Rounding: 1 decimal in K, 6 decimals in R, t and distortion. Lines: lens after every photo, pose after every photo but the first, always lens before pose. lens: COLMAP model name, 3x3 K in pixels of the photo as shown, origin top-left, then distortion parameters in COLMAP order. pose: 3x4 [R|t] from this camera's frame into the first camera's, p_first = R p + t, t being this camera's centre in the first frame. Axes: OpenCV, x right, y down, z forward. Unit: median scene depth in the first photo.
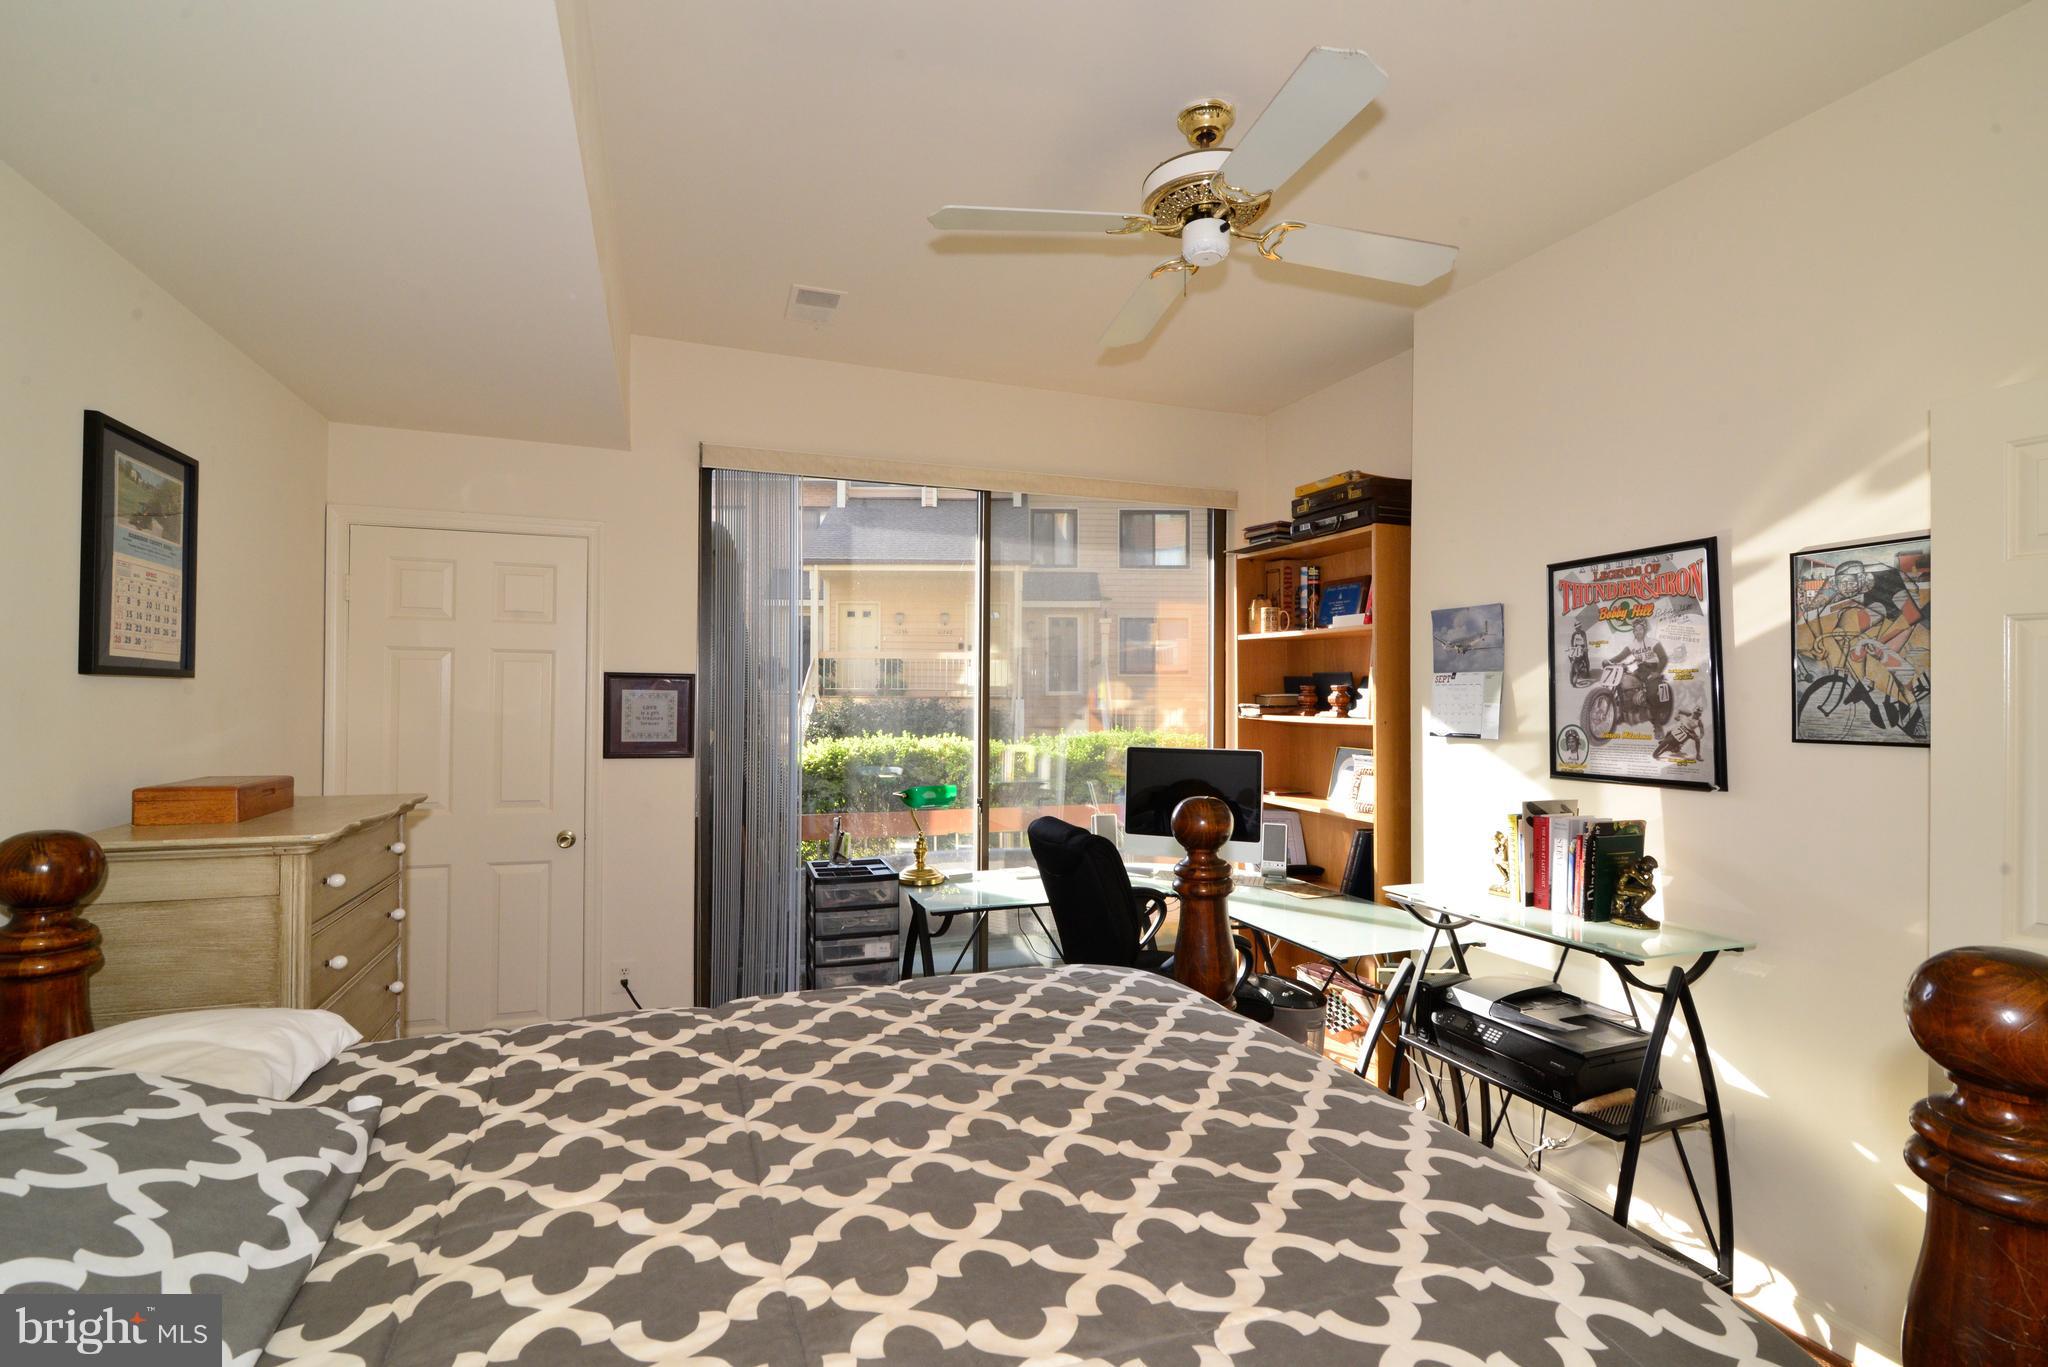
lens RADIAL K [[938.3, 0, 1024.0], [0, 938.3, 683.5], [0, 0, 1]] dist [-0.016769, 0.000027]
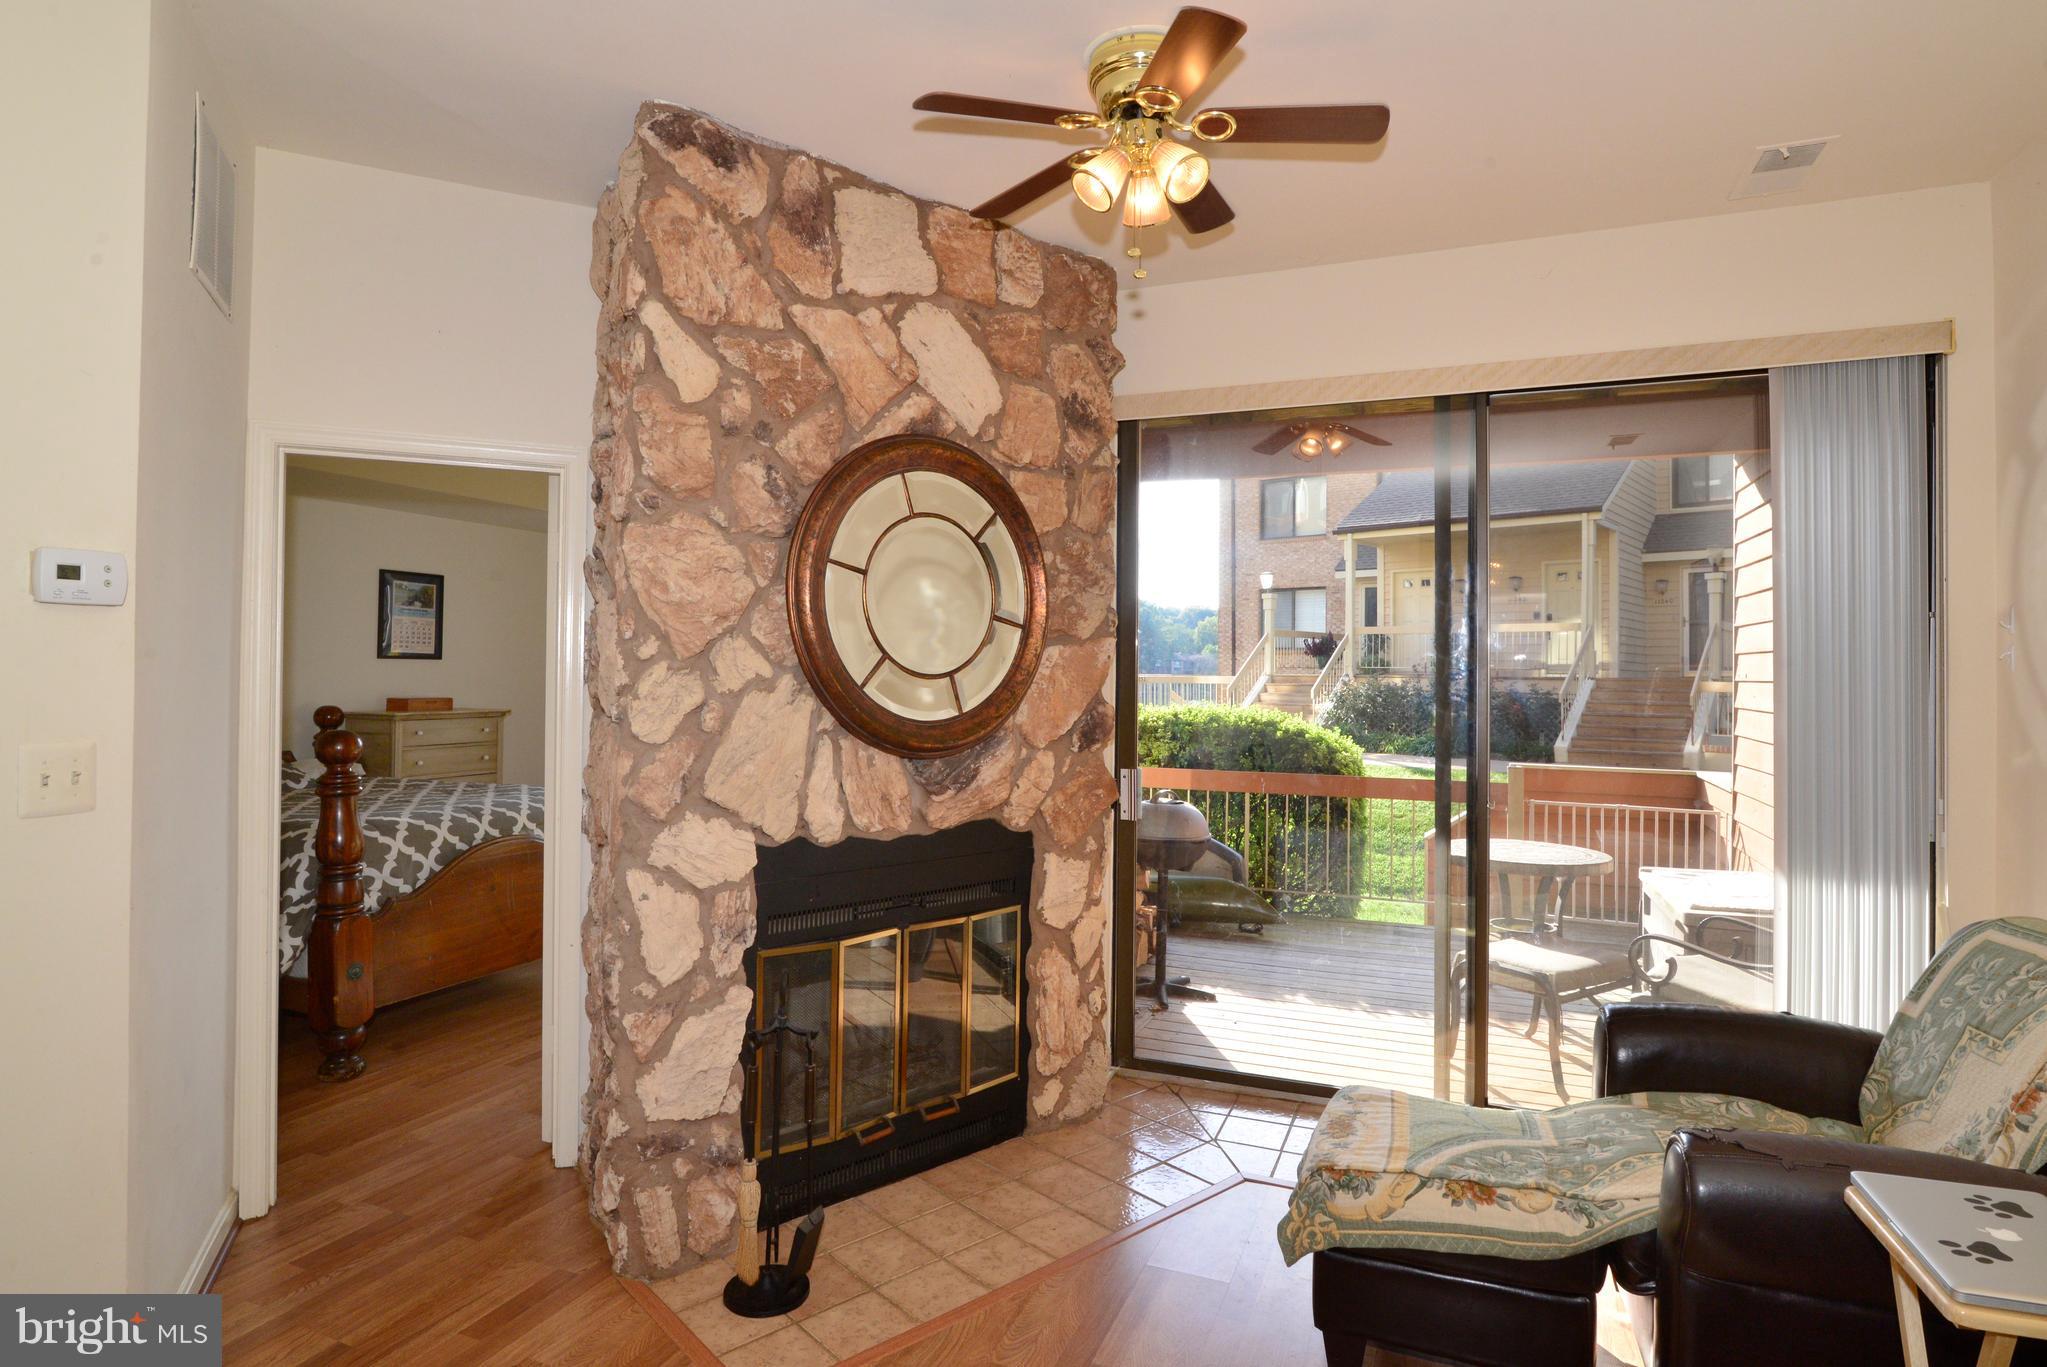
lens RADIAL K [[1107.0, 0, 1026.2], [0, 1107.0, 645.6], [0, 0, 1]] dist [-0.011415, -0.000676]
pose [[0.745101, -0.015778, -0.666765, 1.529662], [0.005055, 0.999825, -0.018010, 0.011534], [0.666932, 0.010049, 0.745051, -0.132526]]
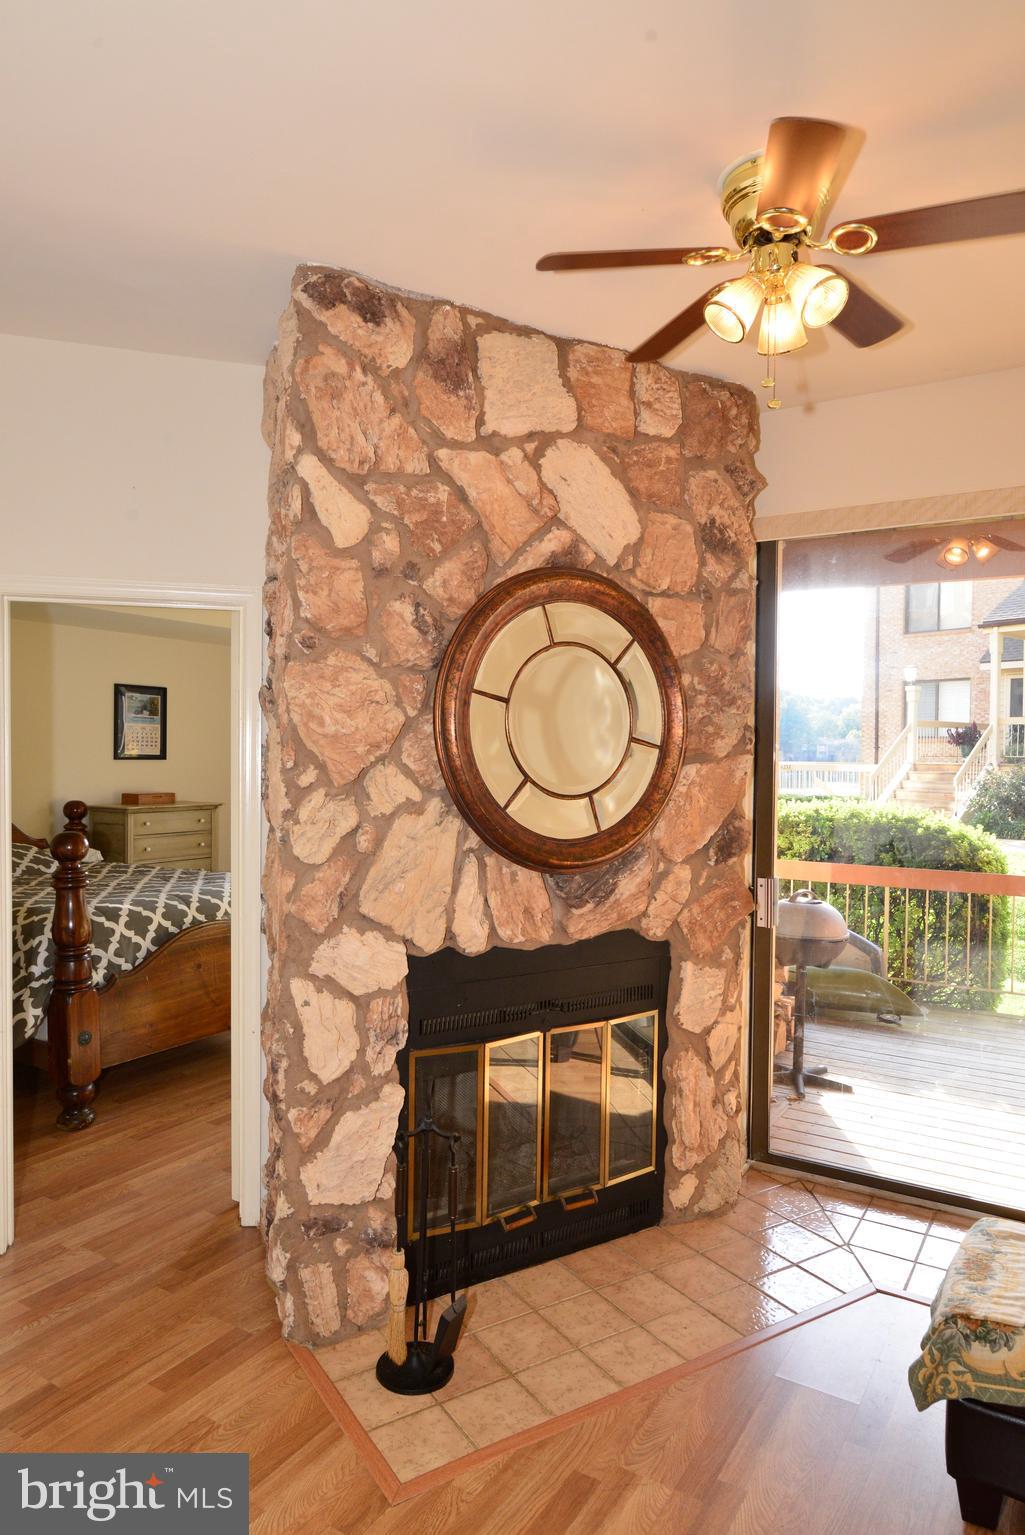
lens RADIAL K [[988.3, 0, 512.5], [0, 988.3, 767.5], [0, 0, 1]] dist [-0.001966, -0.000356]
pose [[0.622645, 0.011252, -0.782423, 1.503617], [0.004521, 0.999828, 0.017975, -0.021690], [0.782491, -0.014729, 0.622488, -0.079427]]
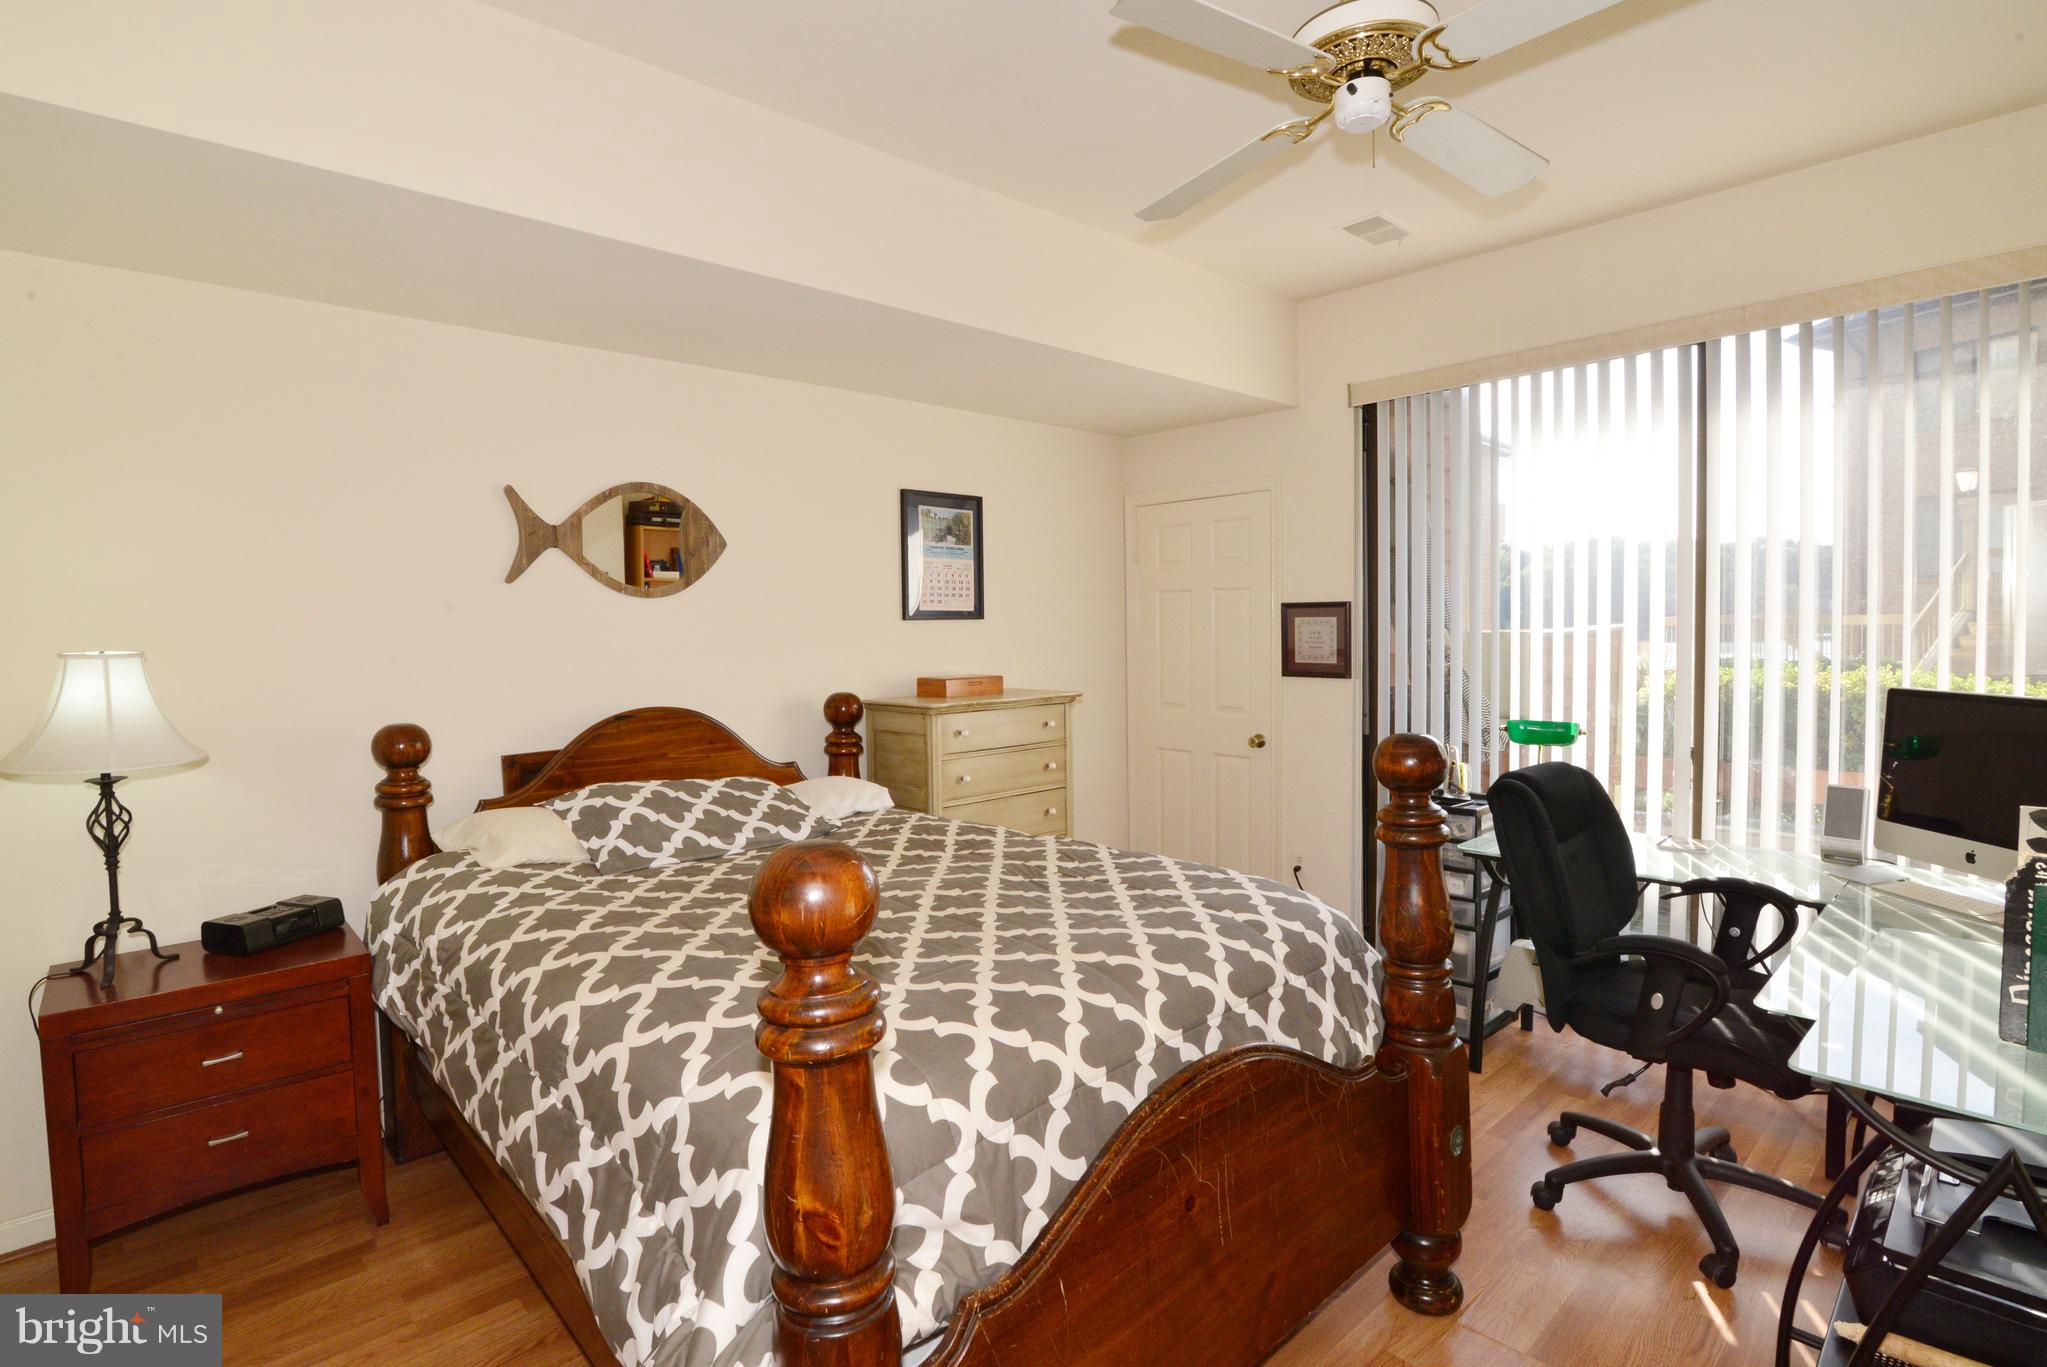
lens RADIAL K [[998.5, 0, 969.3], [0, 998.5, 667.8], [0, 0, 1]] dist [-0.001396, -0.000069]
pose [[0.367851, 0.025161, -0.929544, 0.571508], [0.033061, 0.998648, 0.040115, 0.005813], [0.929297, -0.045488, 0.366522, 0.170533]]
